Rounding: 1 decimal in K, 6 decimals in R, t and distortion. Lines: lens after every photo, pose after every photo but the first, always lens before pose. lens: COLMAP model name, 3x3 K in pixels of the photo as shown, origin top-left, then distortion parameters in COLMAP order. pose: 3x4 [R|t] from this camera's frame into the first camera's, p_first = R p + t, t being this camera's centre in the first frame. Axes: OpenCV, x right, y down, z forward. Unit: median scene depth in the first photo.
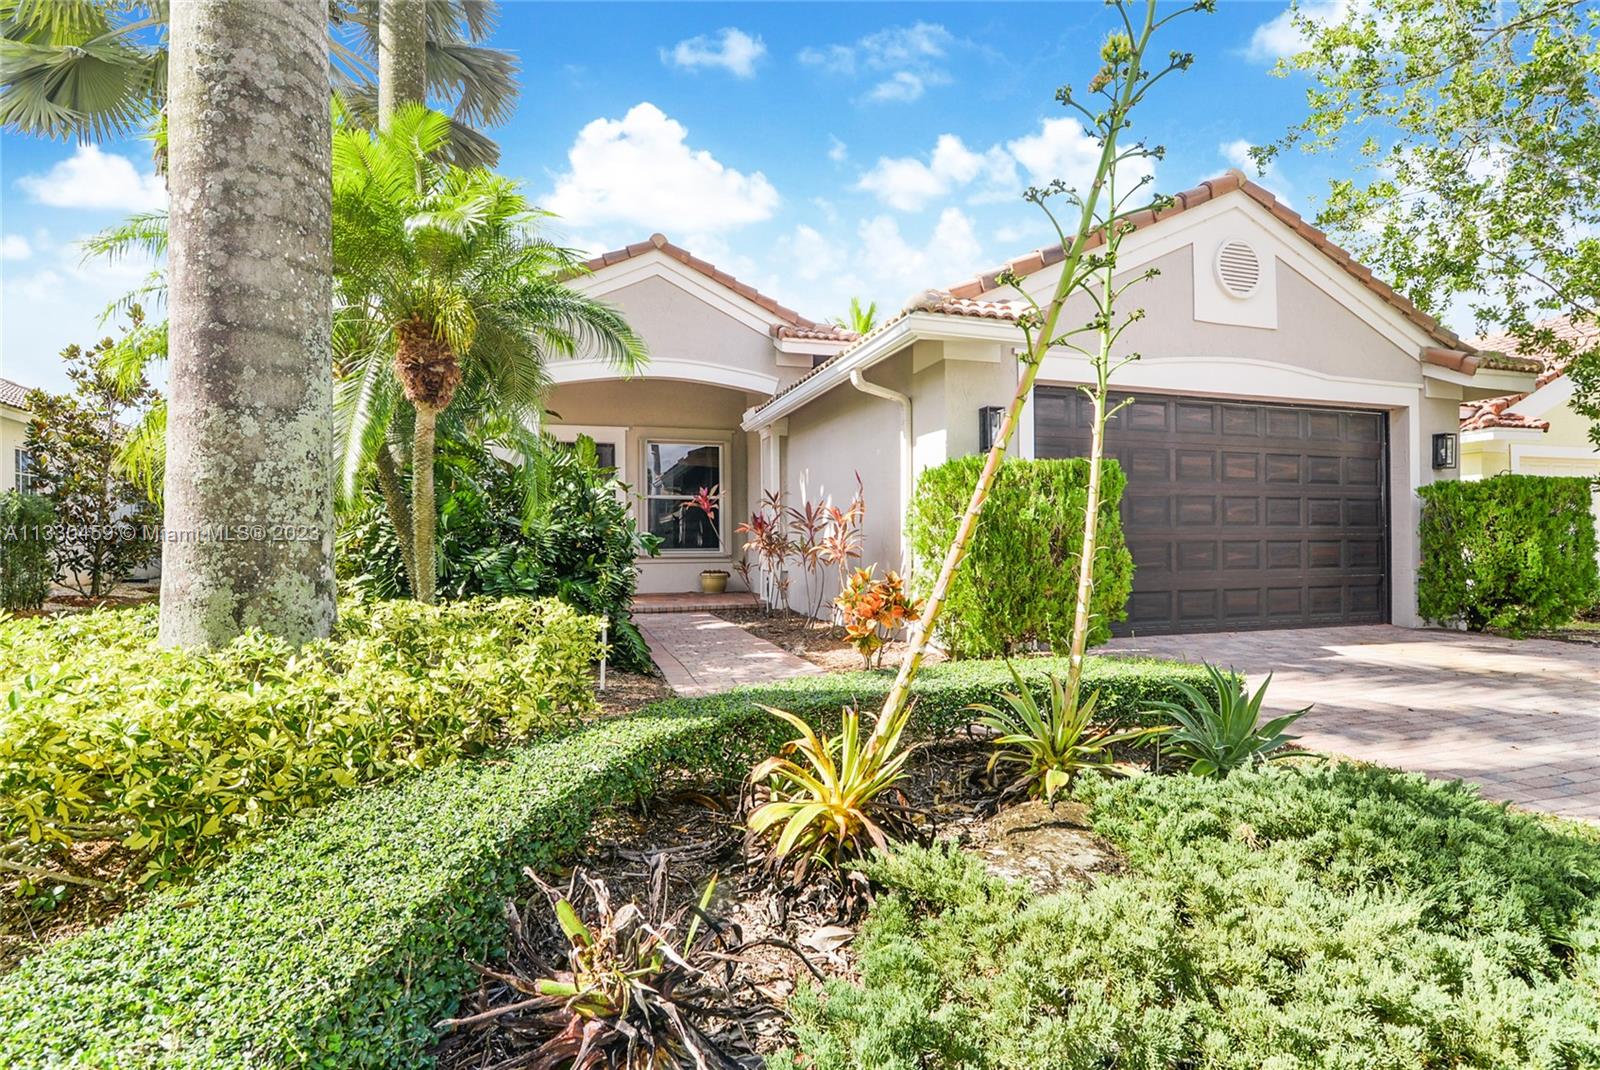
lens RADIAL K [[758.7, 0, 786.6], [0, 758.7, 533.1], [0, 0, 1]] dist [-0.012976, -0.000068]
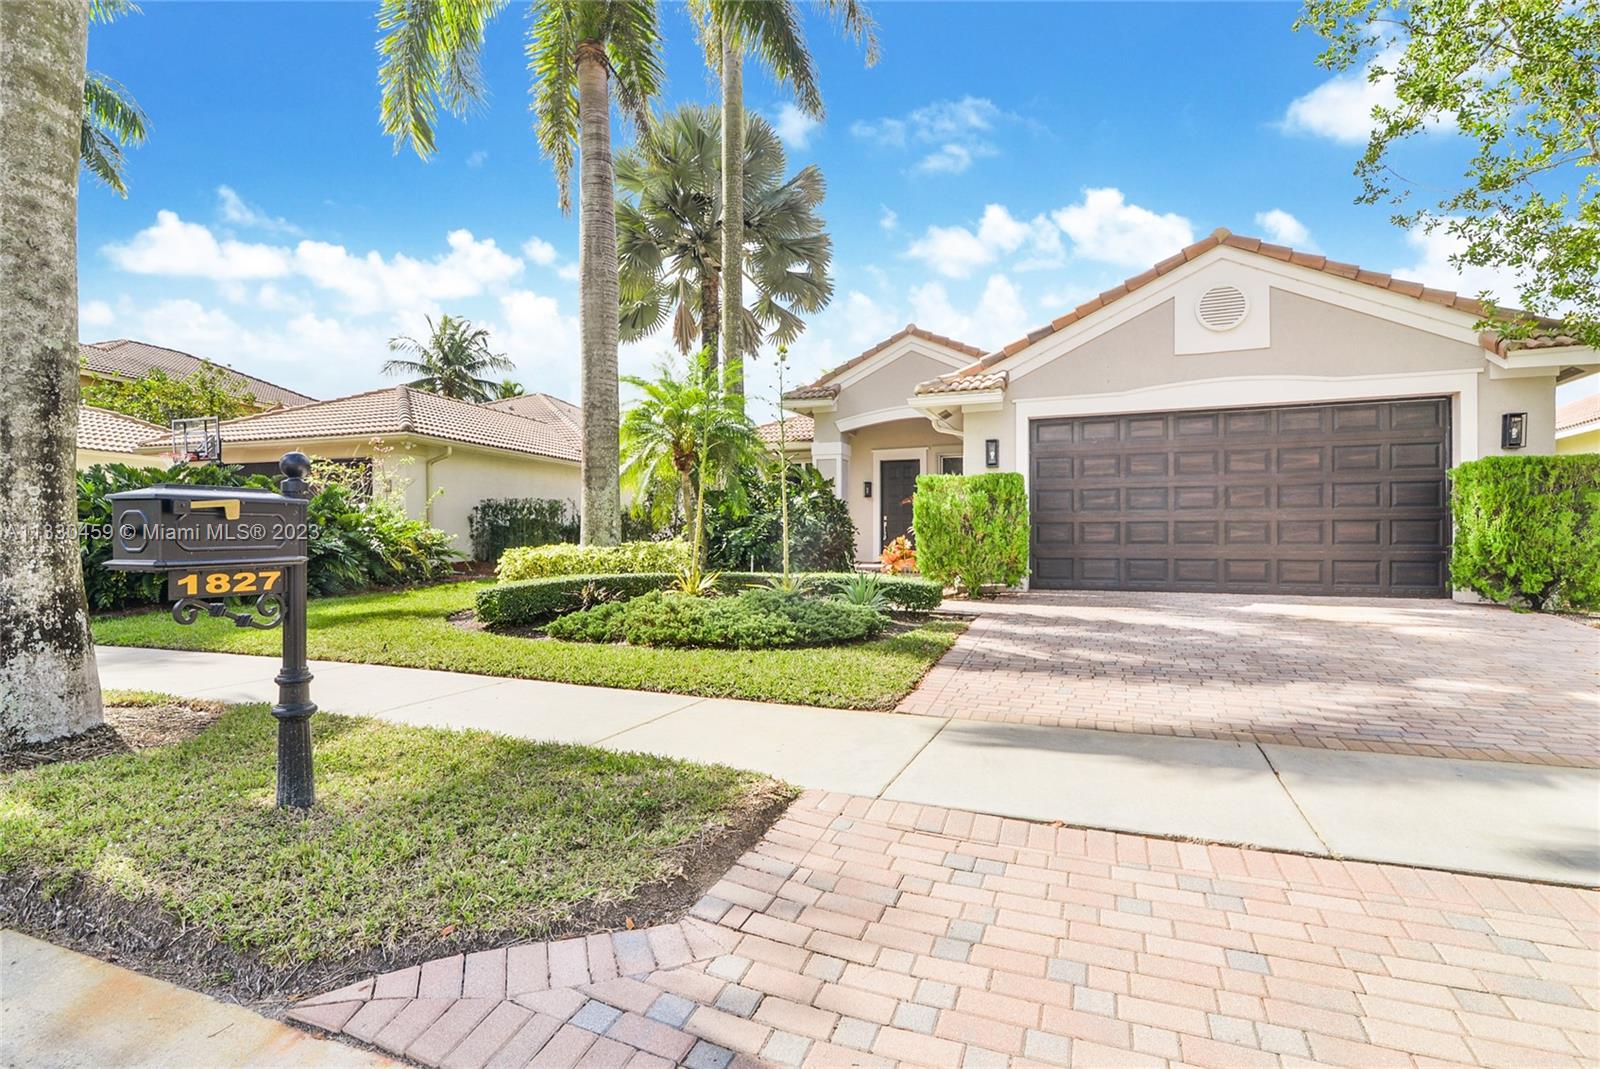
lens RADIAL K [[758.7, 0, 786.6], [0, 758.7, 532.6], [0, 0, 1]] dist [-0.012976, -0.000068]
pose [[0.762464, -0.001360, -0.647029, 0.820473], [0.008203, 0.999938, 0.007564, 0.013236], [0.646978, -0.011075, 0.762428, -0.426796]]
